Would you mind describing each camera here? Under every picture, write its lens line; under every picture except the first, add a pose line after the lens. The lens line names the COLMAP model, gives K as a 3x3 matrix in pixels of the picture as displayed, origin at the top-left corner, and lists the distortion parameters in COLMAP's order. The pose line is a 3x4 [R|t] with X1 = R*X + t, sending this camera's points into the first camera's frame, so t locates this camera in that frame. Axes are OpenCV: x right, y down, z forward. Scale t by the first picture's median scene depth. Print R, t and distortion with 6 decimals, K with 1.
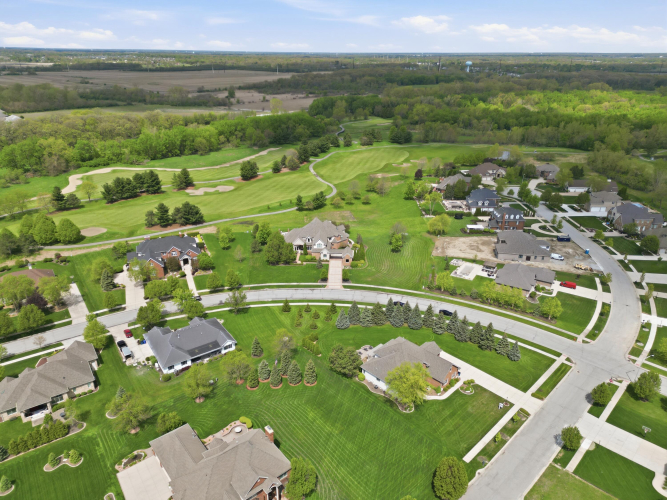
lens RADIAL K [[465.7, 0, 337.9], [0, 465.7, 250.0], [0, 0, 1]] dist [0.078827, -0.074998]
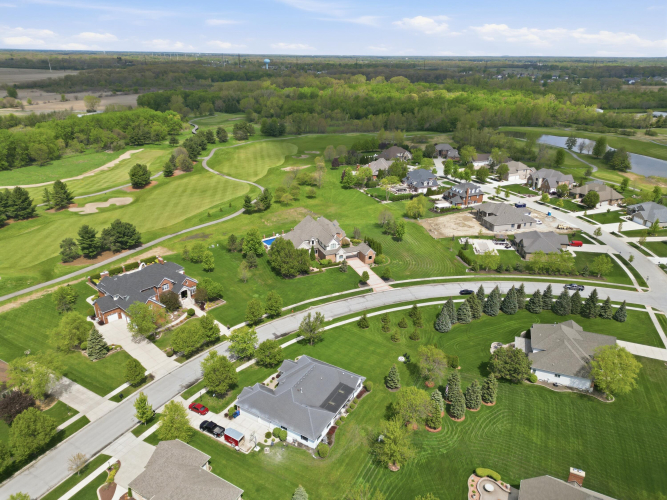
lens RADIAL K [[465.7, 0, 337.9], [0, 465.7, 250.0], [0, 0, 1]] dist [0.078827, -0.074998]
pose [[0.906172, -0.160218, 0.391386, -0.307865], [0.160793, 0.986484, 0.031545, -0.023242], [-0.391150, 0.034347, 0.919686, 0.183192]]
